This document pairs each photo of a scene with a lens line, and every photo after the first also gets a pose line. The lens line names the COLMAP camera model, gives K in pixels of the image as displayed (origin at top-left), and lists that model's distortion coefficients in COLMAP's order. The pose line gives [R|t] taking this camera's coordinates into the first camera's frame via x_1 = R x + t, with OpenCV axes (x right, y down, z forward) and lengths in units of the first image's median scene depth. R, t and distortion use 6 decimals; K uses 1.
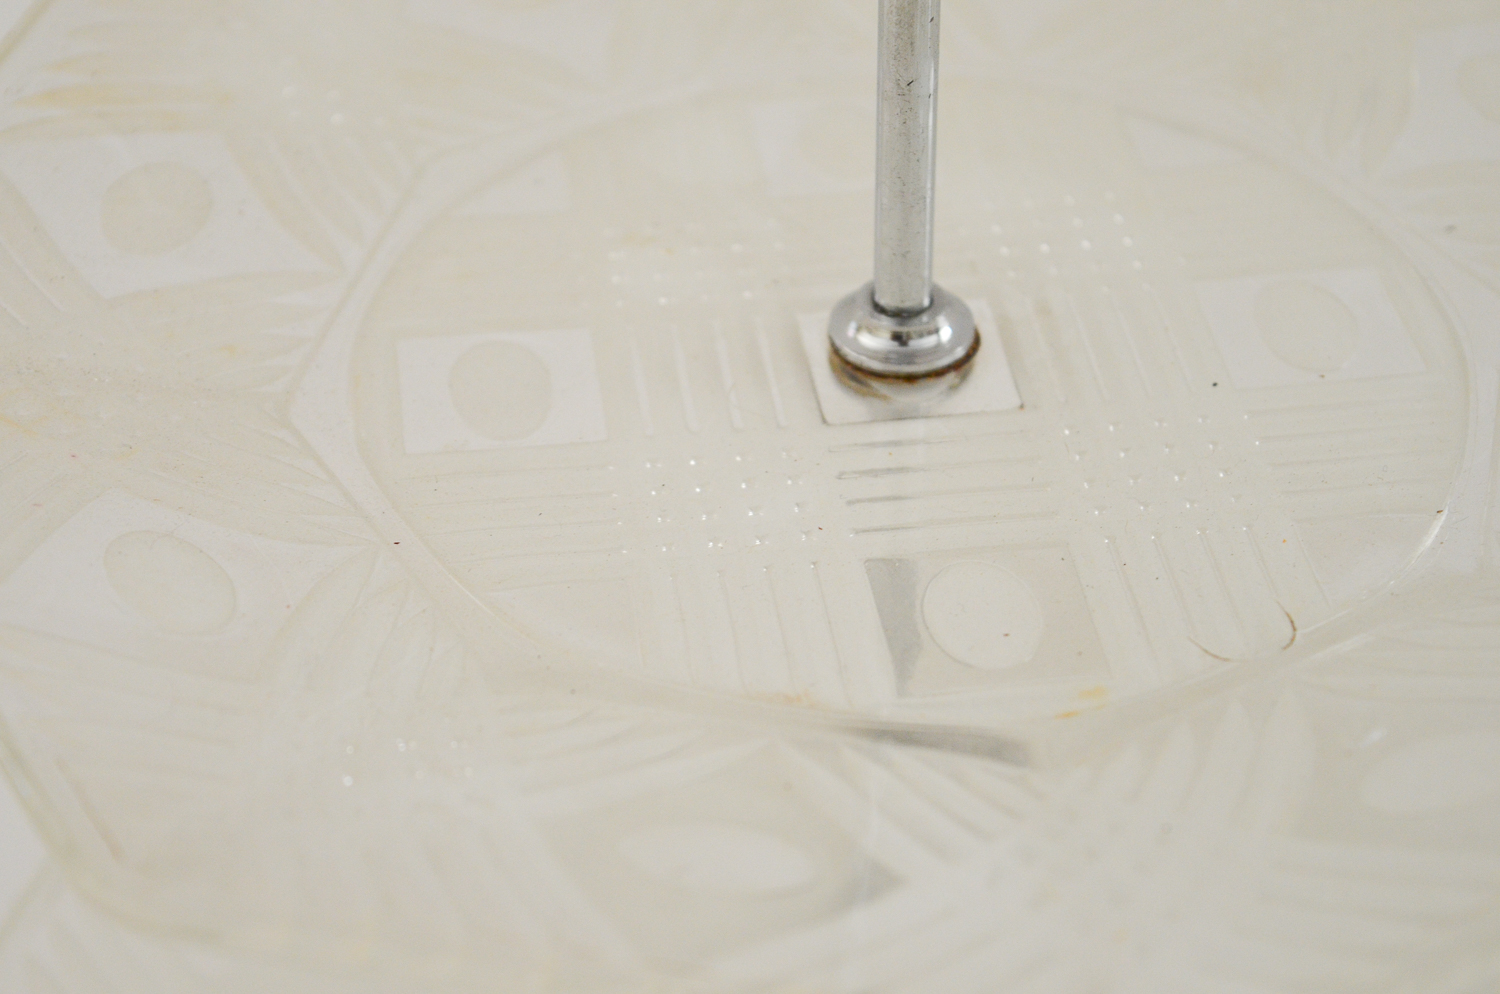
lens RADIAL K [[3351.5, 0, 747.5], [0, 3351.5, 495.6], [0, 0, 1]] dist [0.004663, 0.000000]
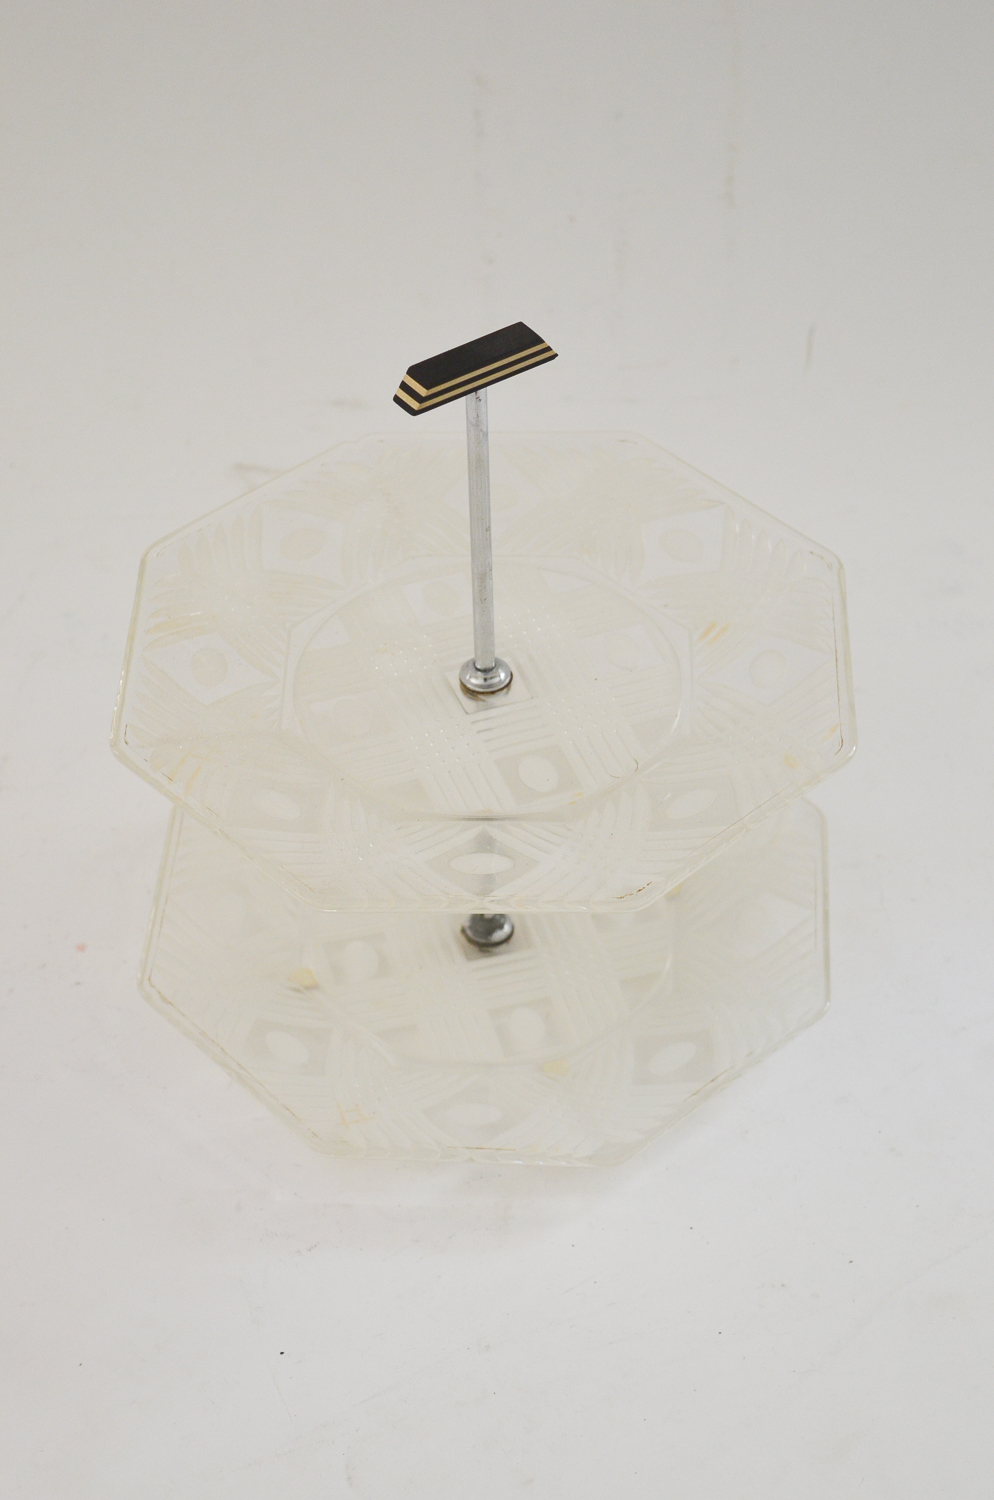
lens RADIAL K [[3351.5, 0, 497.8], [0, 3351.5, 750.4], [0, 0, 1]] dist [0.004663, 0.000000]
pose [[0.977547, -0.147666, 0.150324, -0.385466], [0.136480, 0.987223, 0.082244, -0.221442], [-0.160548, -0.059882, 0.985210, -1.833481]]
